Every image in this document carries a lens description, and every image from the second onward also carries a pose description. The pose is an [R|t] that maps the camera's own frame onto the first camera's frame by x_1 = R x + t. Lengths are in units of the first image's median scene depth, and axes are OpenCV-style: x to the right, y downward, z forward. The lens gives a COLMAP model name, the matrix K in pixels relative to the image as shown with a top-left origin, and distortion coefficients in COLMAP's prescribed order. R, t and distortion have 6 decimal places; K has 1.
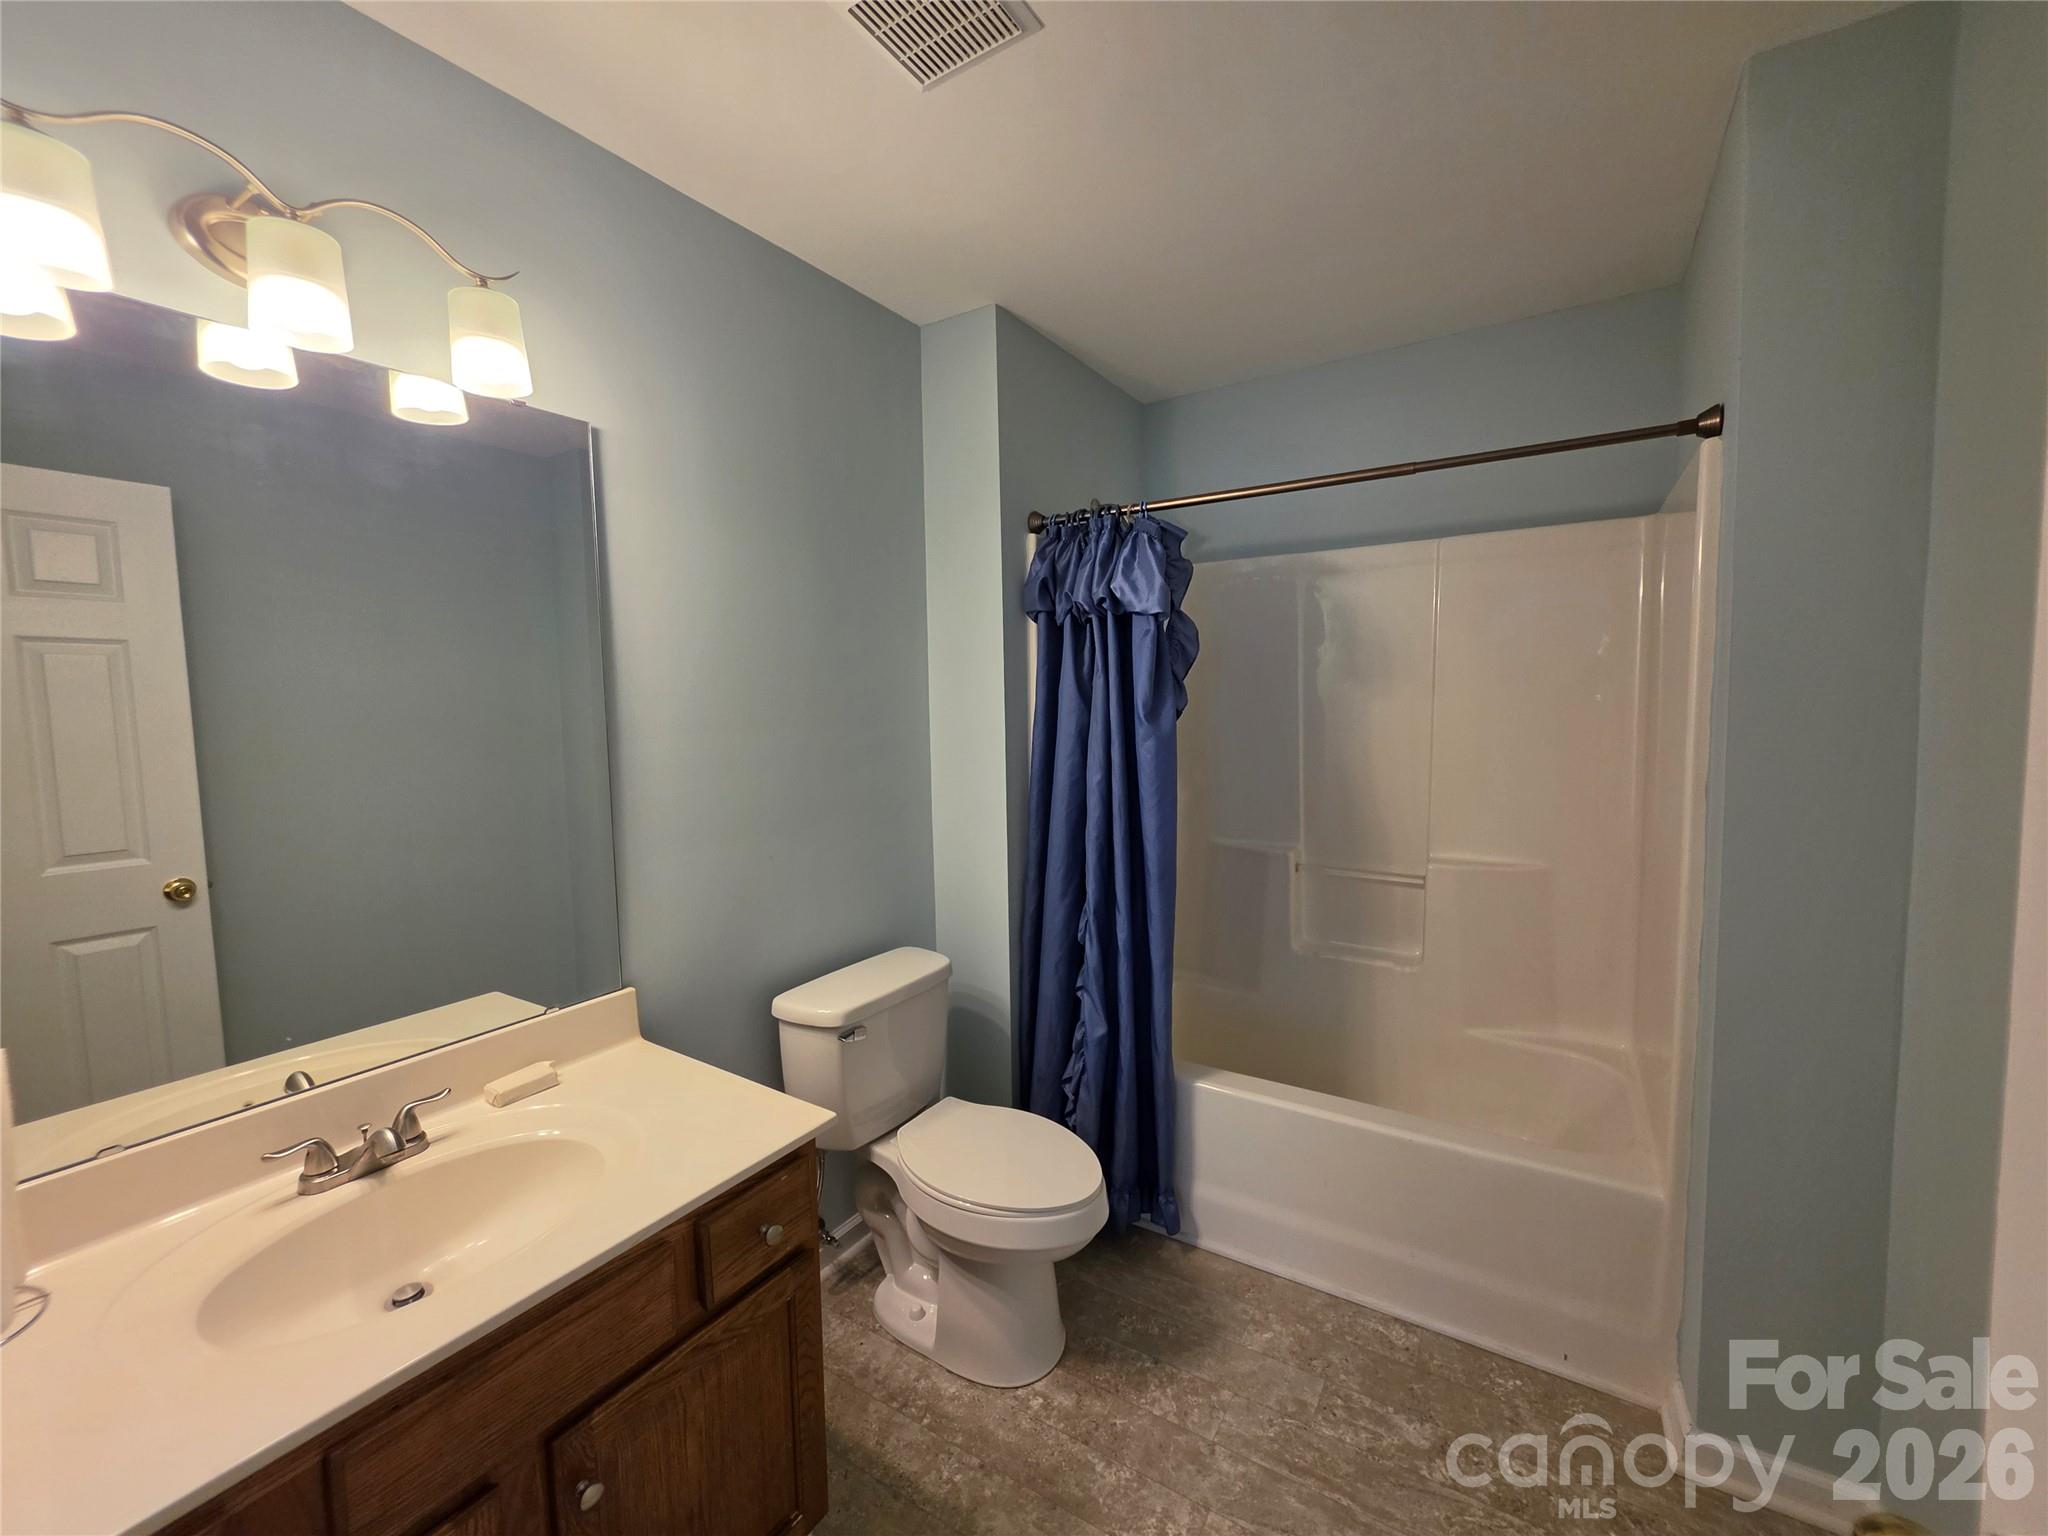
lens RADIAL K [[820.4, 0, 1022.0], [0, 820.4, 760.8], [0, 0, 1]] dist [-0.001289, -0.000337]
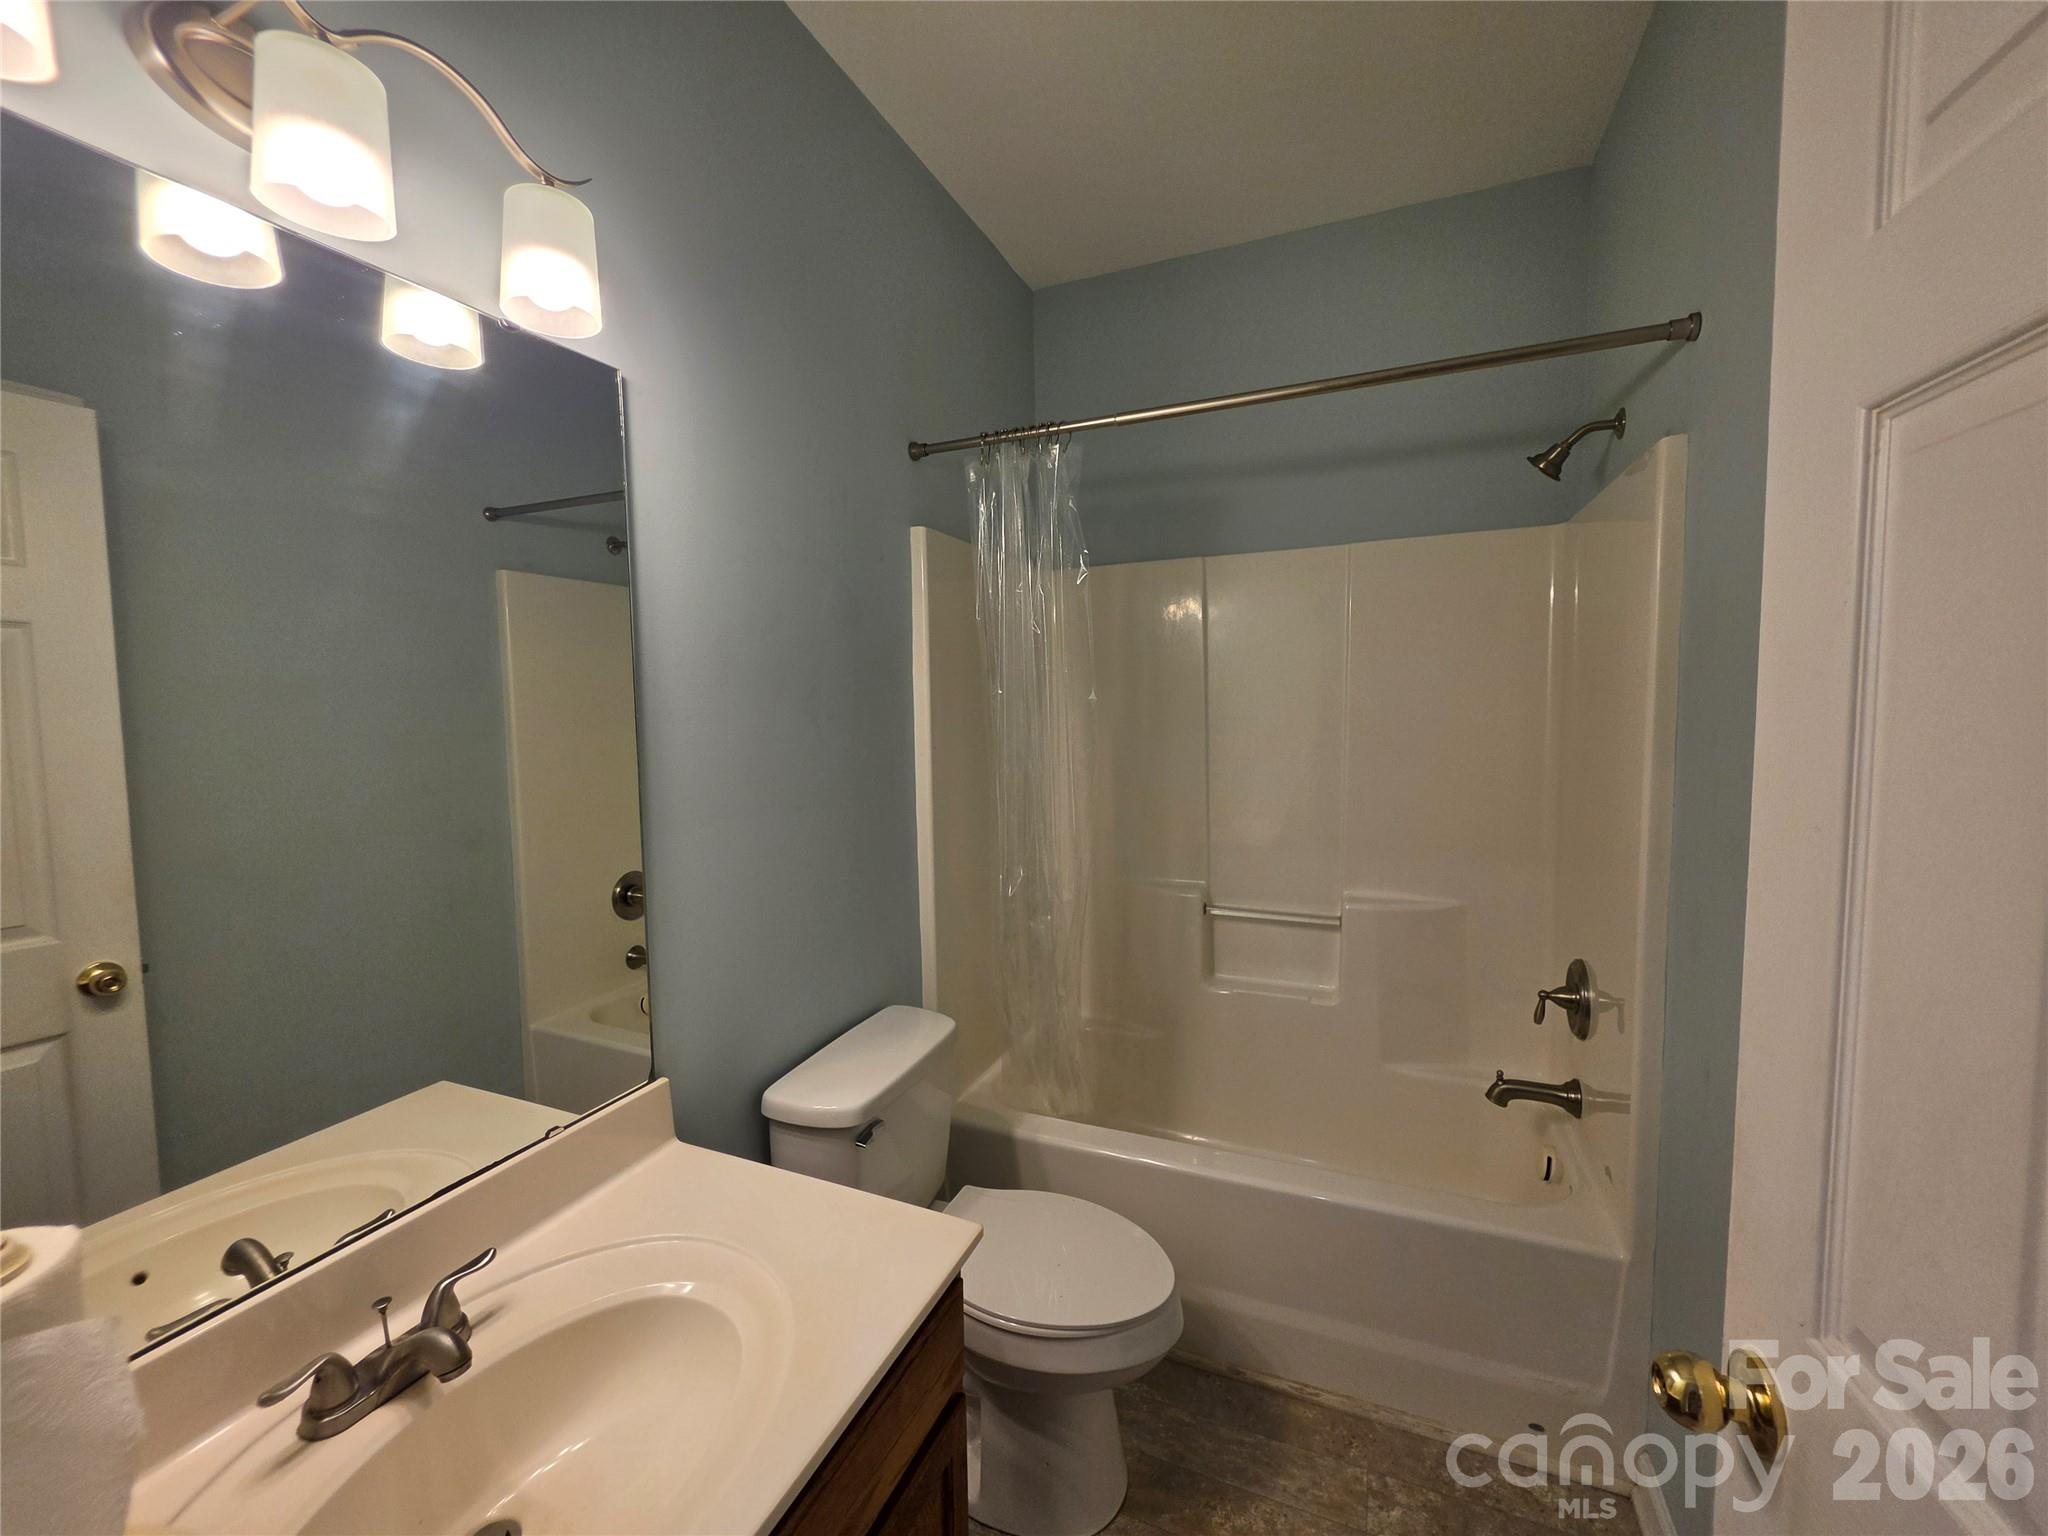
lens RADIAL K [[820.4, 0, 1029.3], [0, 820.4, 775.3], [0, 0, 1]] dist [-0.001289, -0.000337]
pose [[0.990650, 0.018716, 0.135137, -0.348134], [-0.014636, 0.999408, -0.031125, -0.001943], [-0.135639, 0.028856, 0.990338, 0.211149]]
